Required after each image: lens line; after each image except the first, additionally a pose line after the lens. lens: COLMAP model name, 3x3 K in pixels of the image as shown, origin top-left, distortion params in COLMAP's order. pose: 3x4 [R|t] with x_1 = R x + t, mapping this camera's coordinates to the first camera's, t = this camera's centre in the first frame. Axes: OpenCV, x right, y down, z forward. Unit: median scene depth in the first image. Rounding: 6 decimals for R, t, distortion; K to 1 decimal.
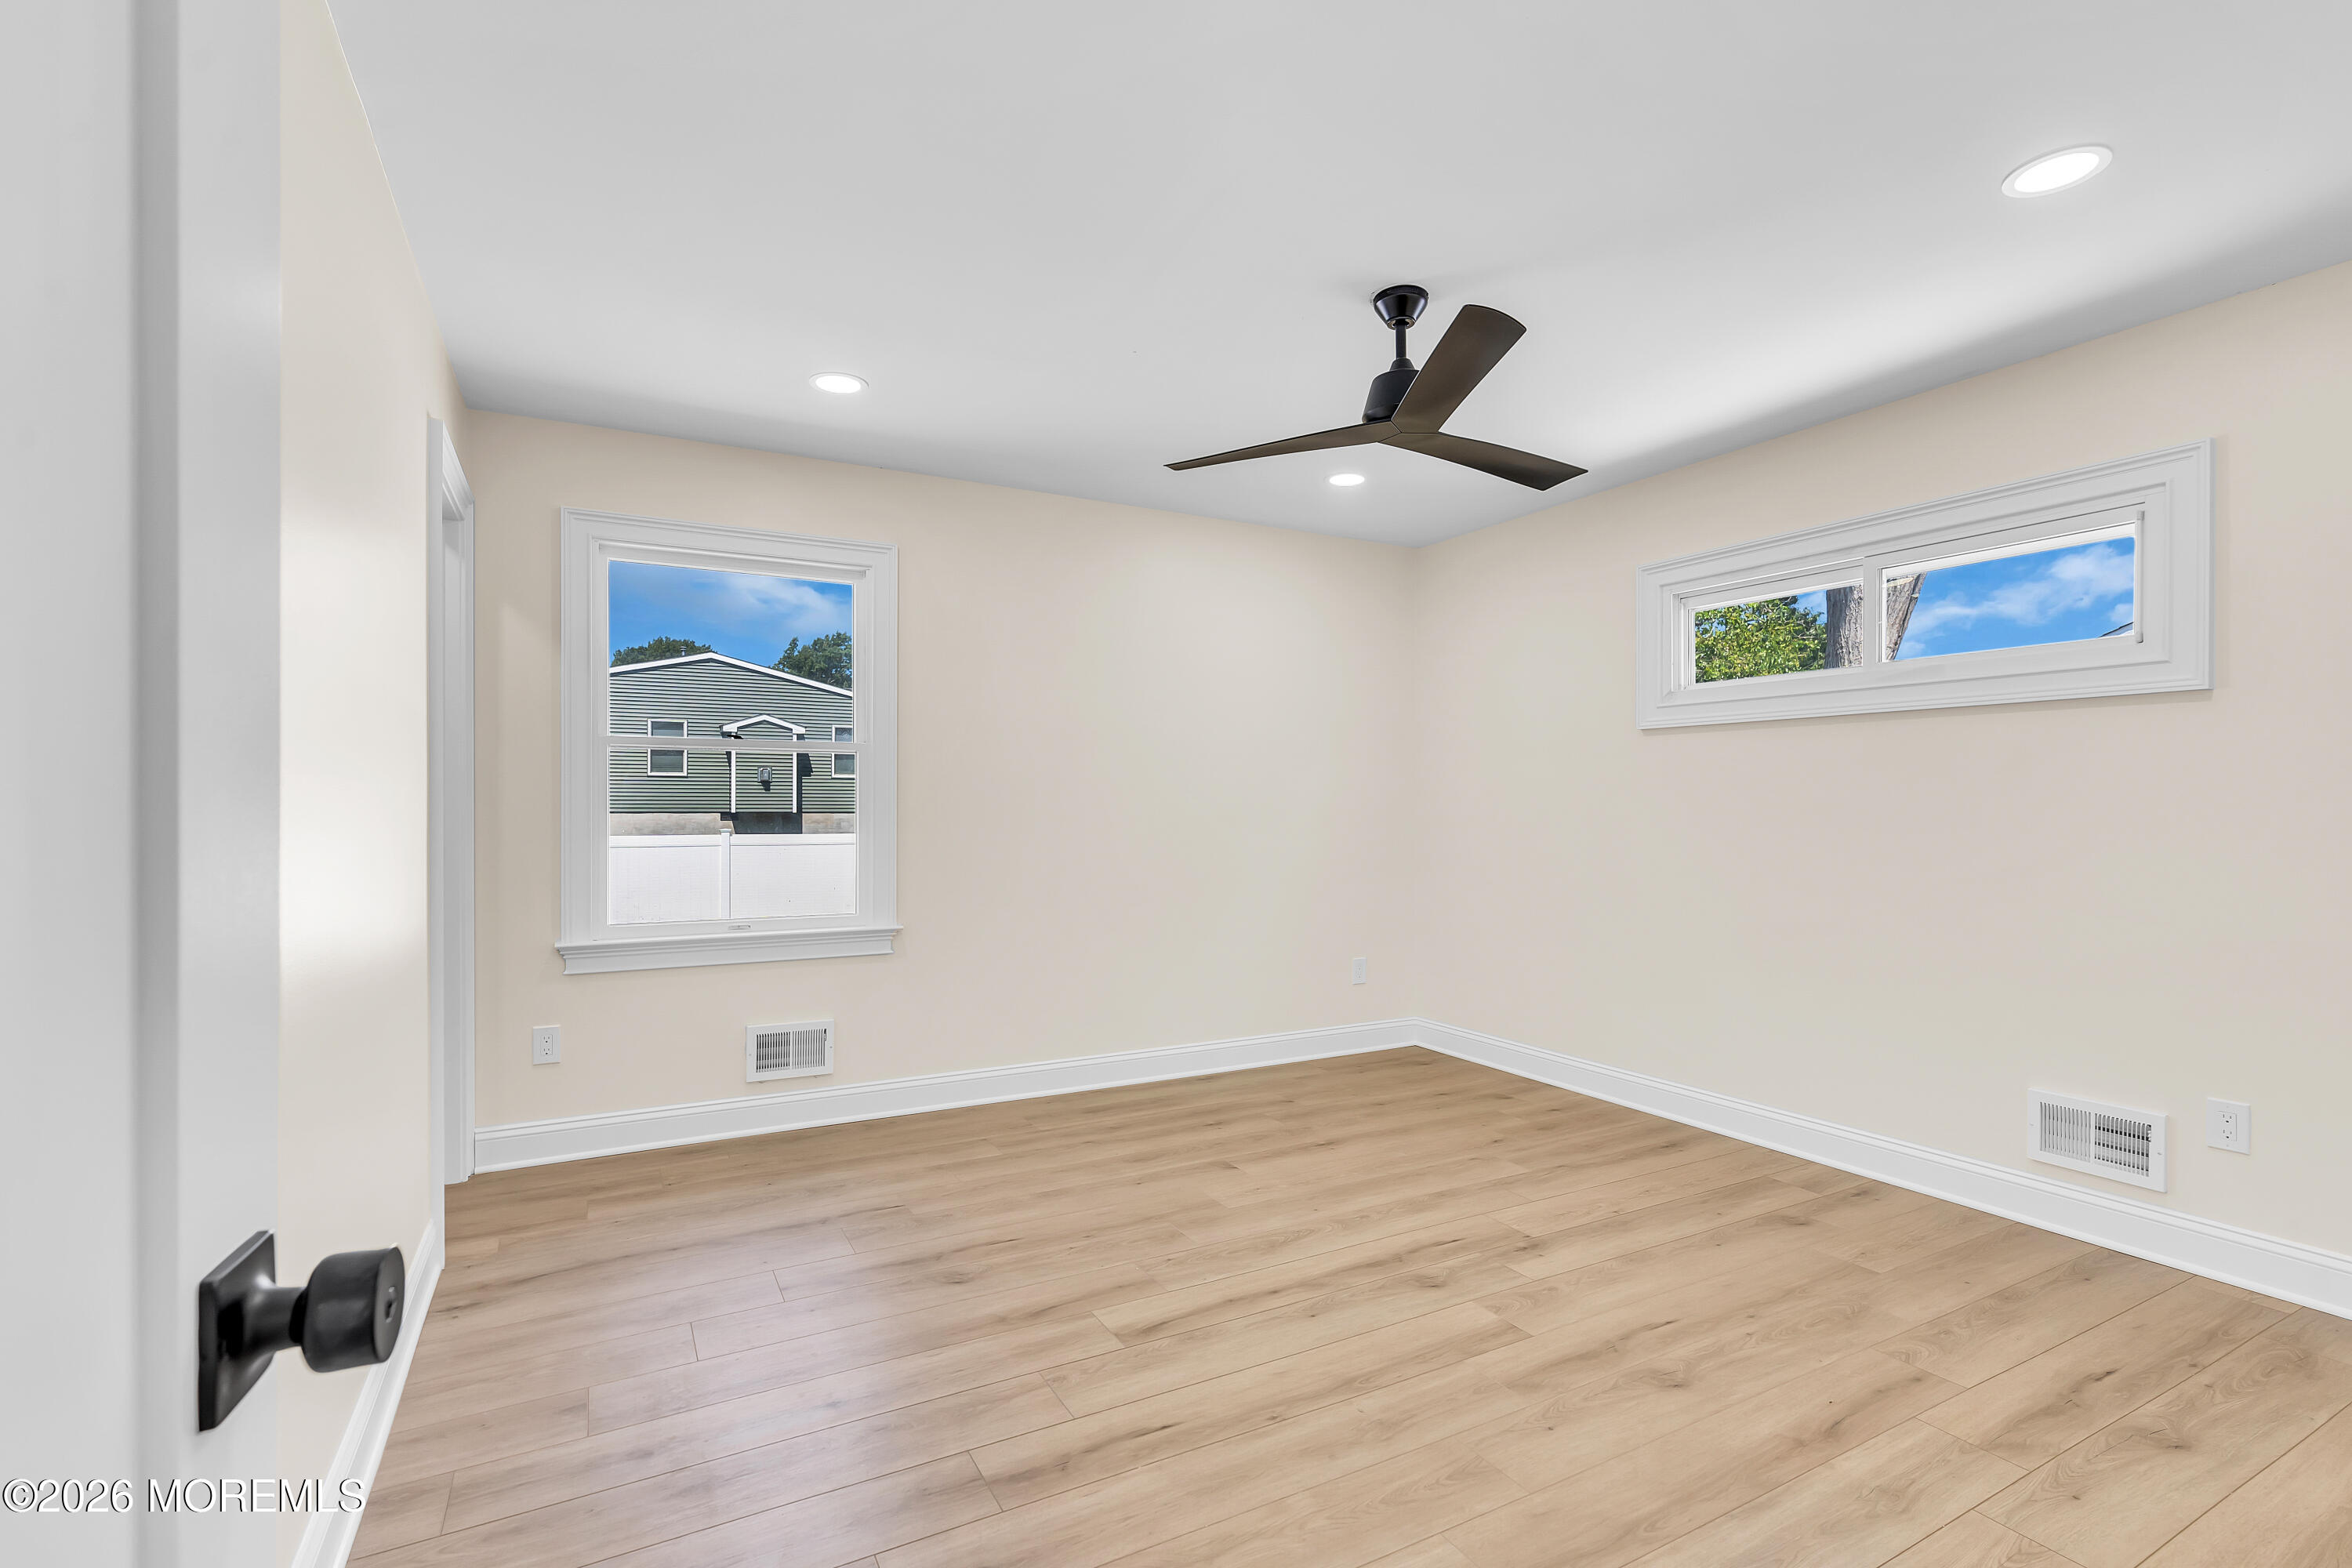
lens RADIAL K [[1057.3, 0, 1170.6], [0, 1057.3, 798.3], [0, 0, 1]] dist [0.000190, 0.000094]
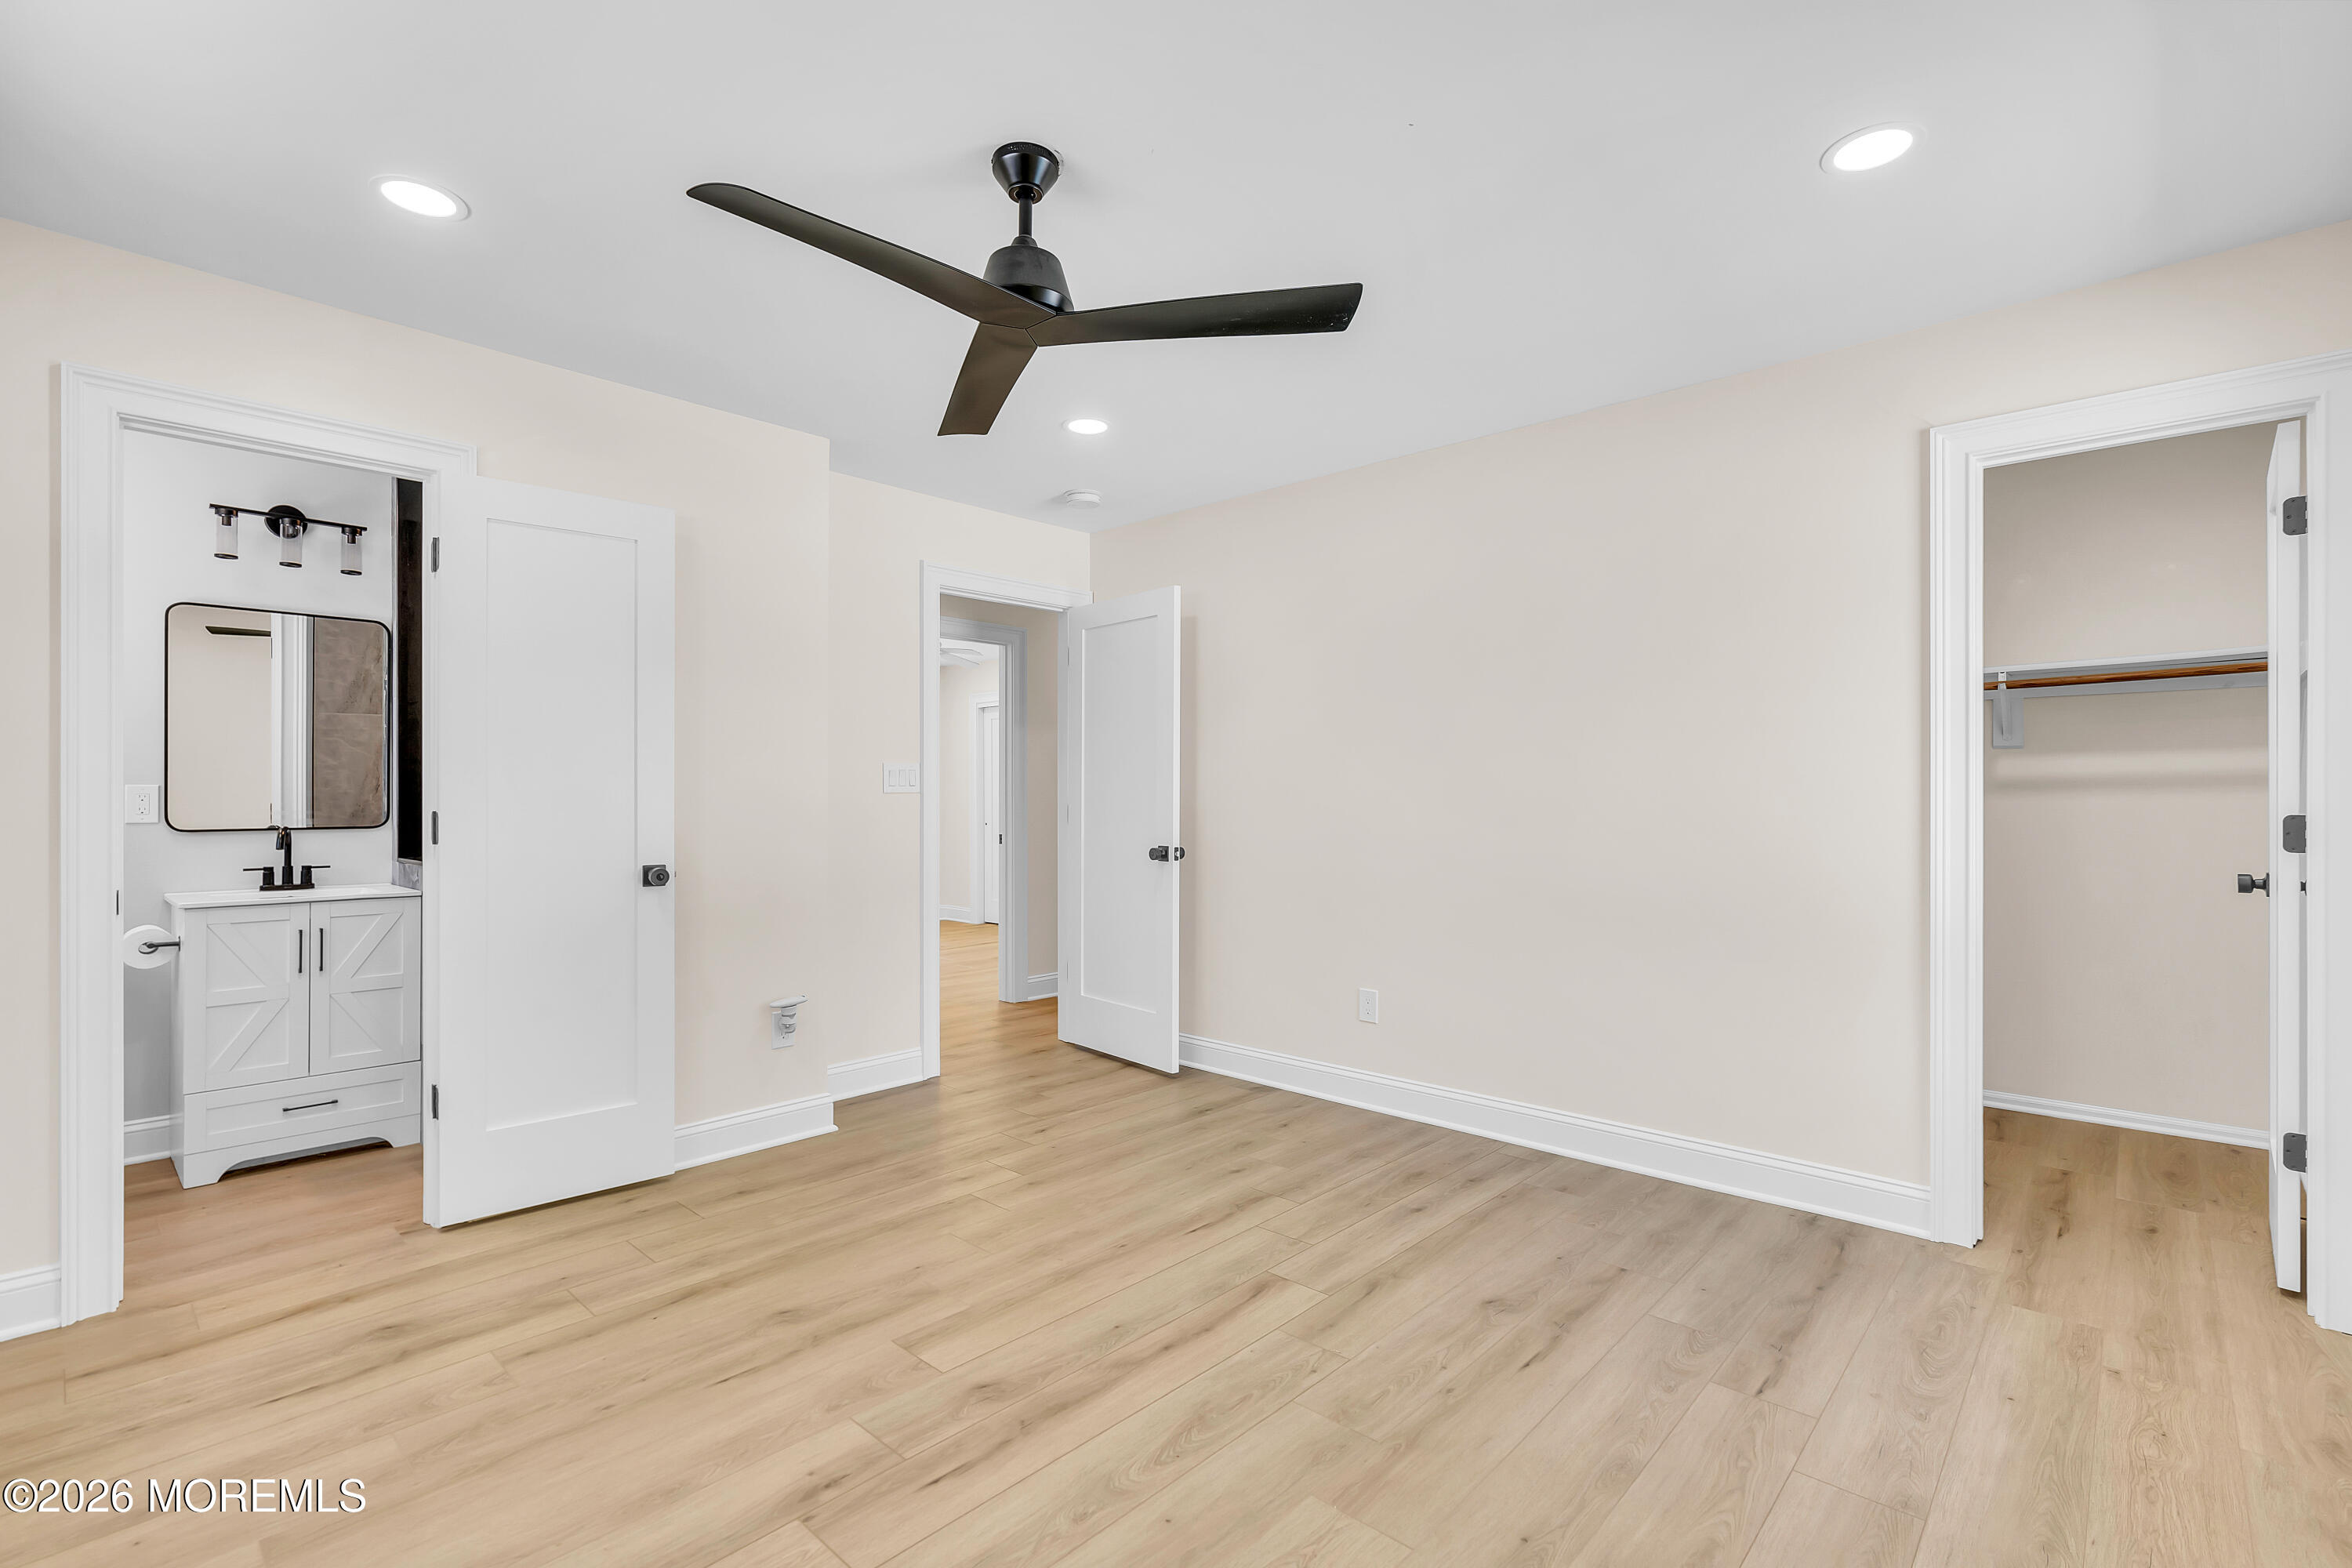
lens RADIAL K [[1057.3, 0, 1170.6], [0, 1057.3, 798.3], [0, 0, 1]] dist [0.000190, 0.000094]
pose [[-0.947090, -0.003072, -0.320954, 0.397021], [-0.001548, 0.999986, -0.005003, 0.014637], [0.320965, -0.004241, -0.947082, 1.923295]]
